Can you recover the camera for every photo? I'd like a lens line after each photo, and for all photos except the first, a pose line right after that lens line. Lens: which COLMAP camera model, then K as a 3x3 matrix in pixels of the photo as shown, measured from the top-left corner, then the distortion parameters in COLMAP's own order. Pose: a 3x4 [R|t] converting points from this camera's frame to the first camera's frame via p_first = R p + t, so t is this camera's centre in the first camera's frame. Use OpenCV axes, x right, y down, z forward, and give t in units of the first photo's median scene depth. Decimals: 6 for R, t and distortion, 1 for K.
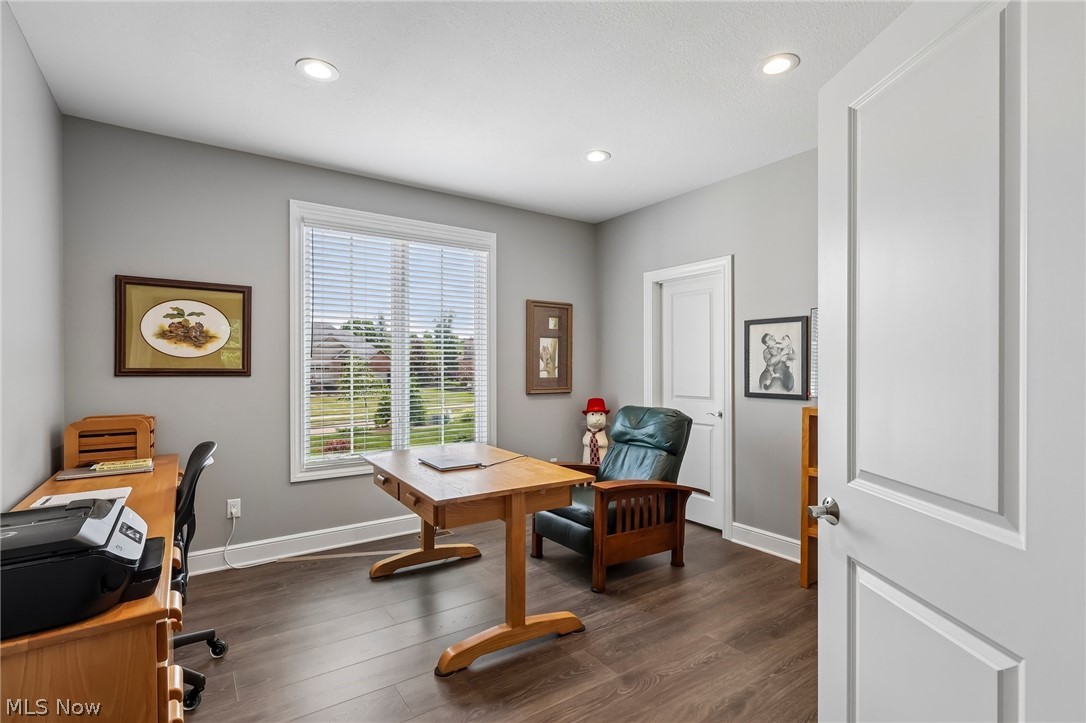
lens RADIAL K [[511.4, 0, 542.9], [0, 511.4, 368.3], [0, 0, 1]] dist [0.004954, 0.000014]
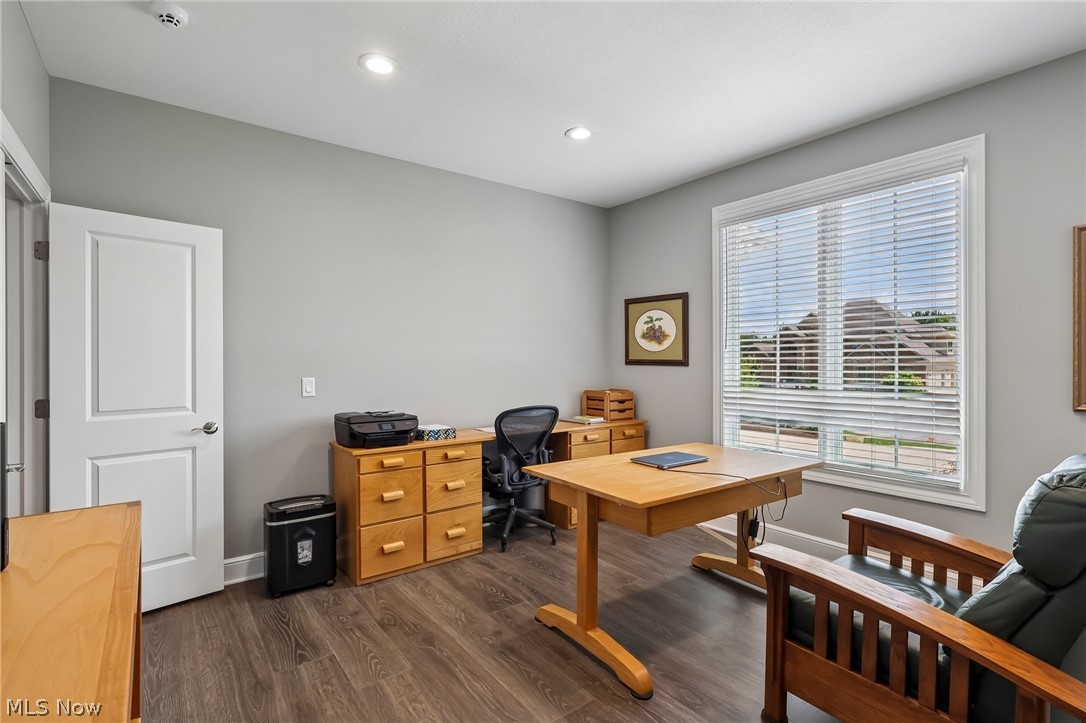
lens RADIAL K [[511.4, 0, 544.7], [0, 511.4, 359.0], [0, 0, 1]] dist [0.004954, 0.000014]
pose [[0.053166, 0.001976, -0.998584, 0.653392], [0.002132, 0.999996, 0.002093, -0.004895], [0.998583, -0.002240, 0.053161, 0.628777]]
